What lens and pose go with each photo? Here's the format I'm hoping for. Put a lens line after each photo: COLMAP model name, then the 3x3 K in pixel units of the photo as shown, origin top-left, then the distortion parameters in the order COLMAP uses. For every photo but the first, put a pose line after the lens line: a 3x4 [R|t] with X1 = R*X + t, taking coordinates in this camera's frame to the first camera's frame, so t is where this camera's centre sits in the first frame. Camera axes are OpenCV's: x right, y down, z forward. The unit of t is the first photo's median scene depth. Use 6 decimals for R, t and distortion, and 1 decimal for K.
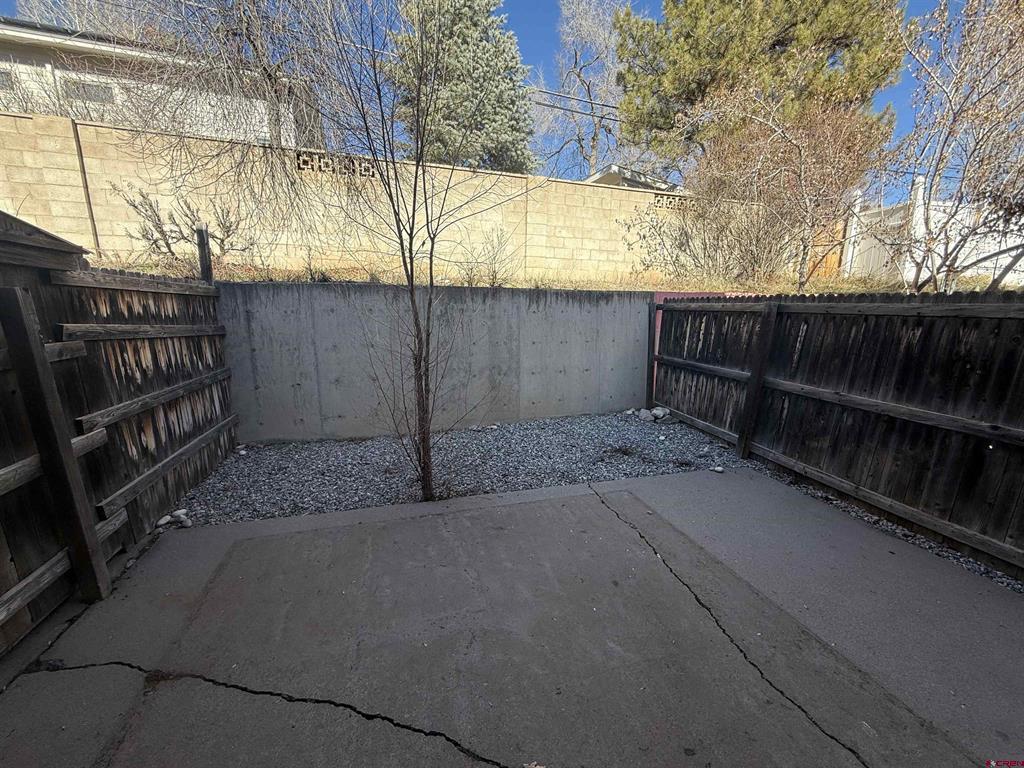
lens RADIAL K [[408.0, 0, 508.7], [0, 408.0, 384.5], [0, 0, 1]] dist [-0.000838, 0.000623]
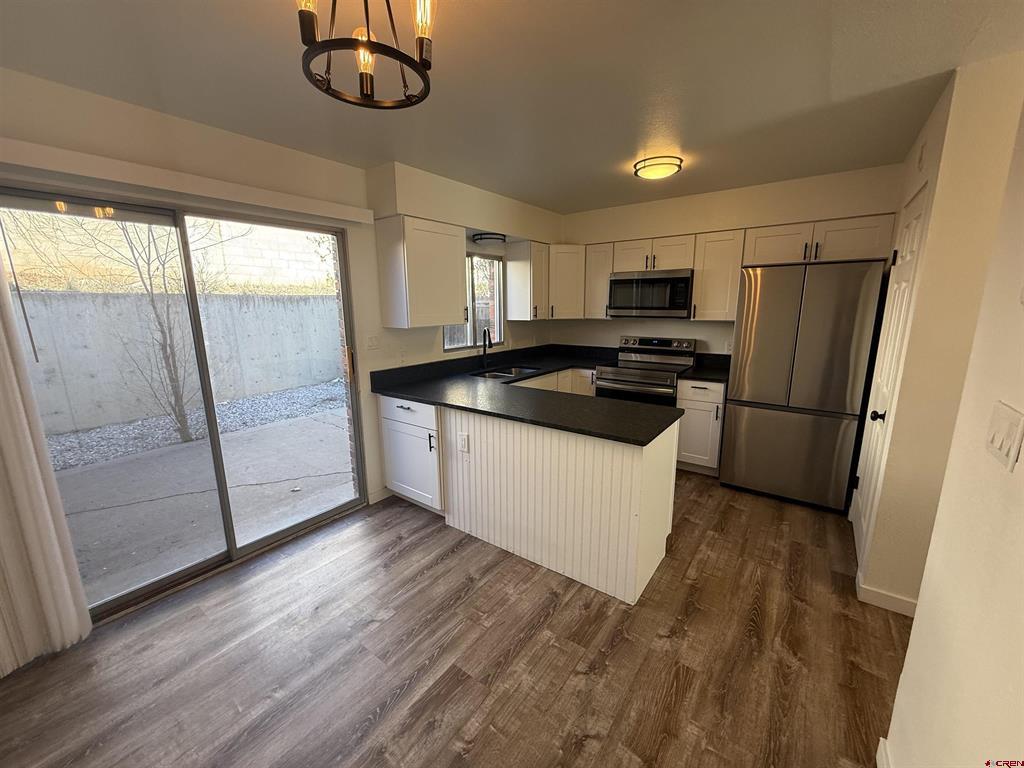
lens RADIAL K [[408.0, 0, 508.7], [0, 408.0, 384.5], [0, 0, 1]] dist [-0.000838, 0.000623]
pose [[0.795400, -0.141228, 0.589401, -0.083359], [0.138463, 0.989097, 0.050145, 0.122546], [-0.590057, 0.041725, 0.806283, -0.648766]]
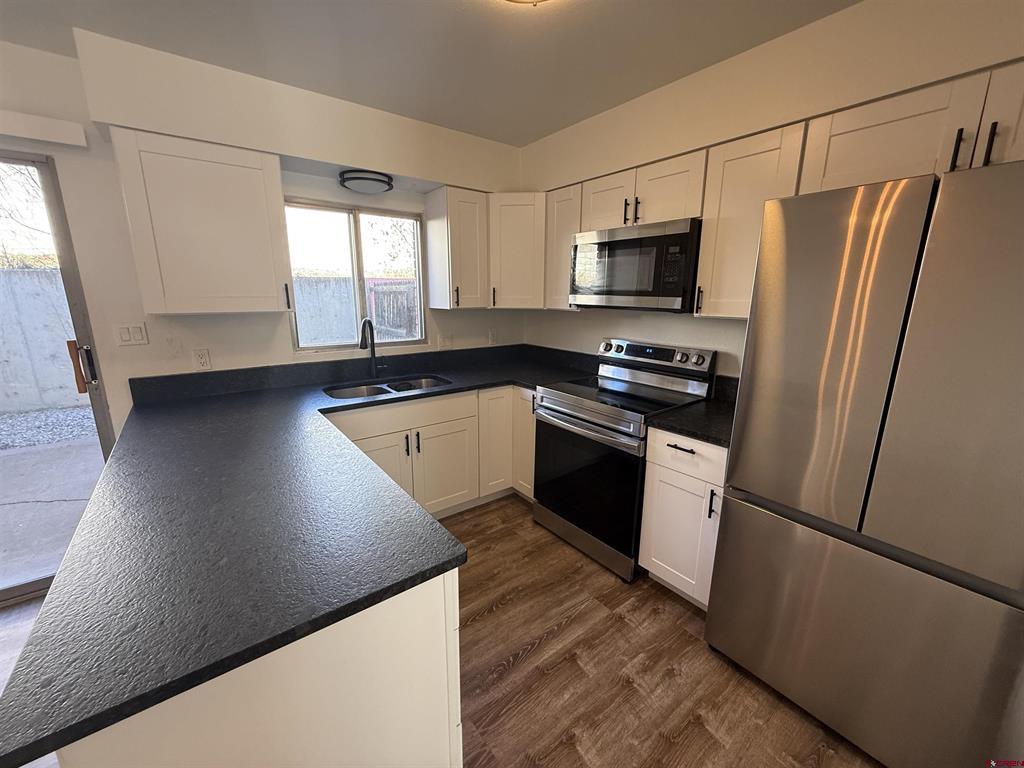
lens RADIAL K [[408.0, 0, 508.7], [0, 408.0, 384.5], [0, 0, 1]] dist [-0.000838, 0.000623]
pose [[0.928173, -0.092405, 0.360493, 0.356607], [0.080757, 0.995612, 0.047278, 0.122996], [-0.363280, -0.014770, 0.931563, -0.548260]]
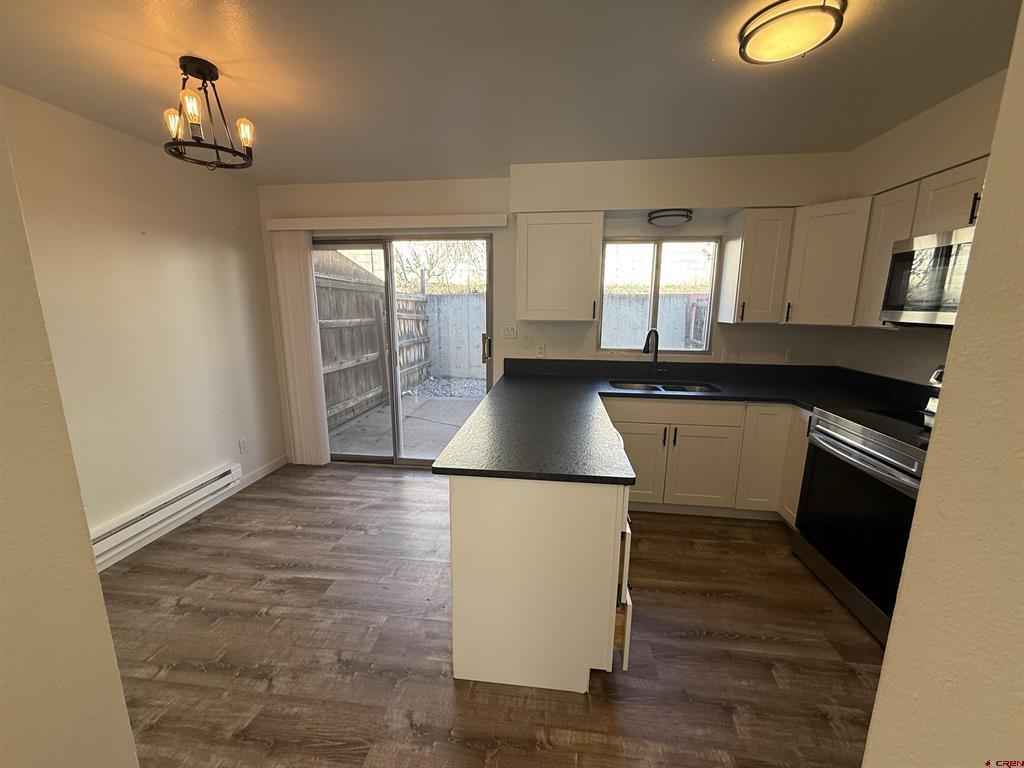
lens RADIAL K [[407.4, 0, 506.5], [0, 407.4, 383.9], [0, 0, 1]] dist [-0.000910, 0.000150]
pose [[0.922277, 0.062912, -0.381375, 0.424956], [-0.066116, 0.997801, 0.004709, 0.147835], [0.380833, 0.020872, 0.924408, -0.670620]]
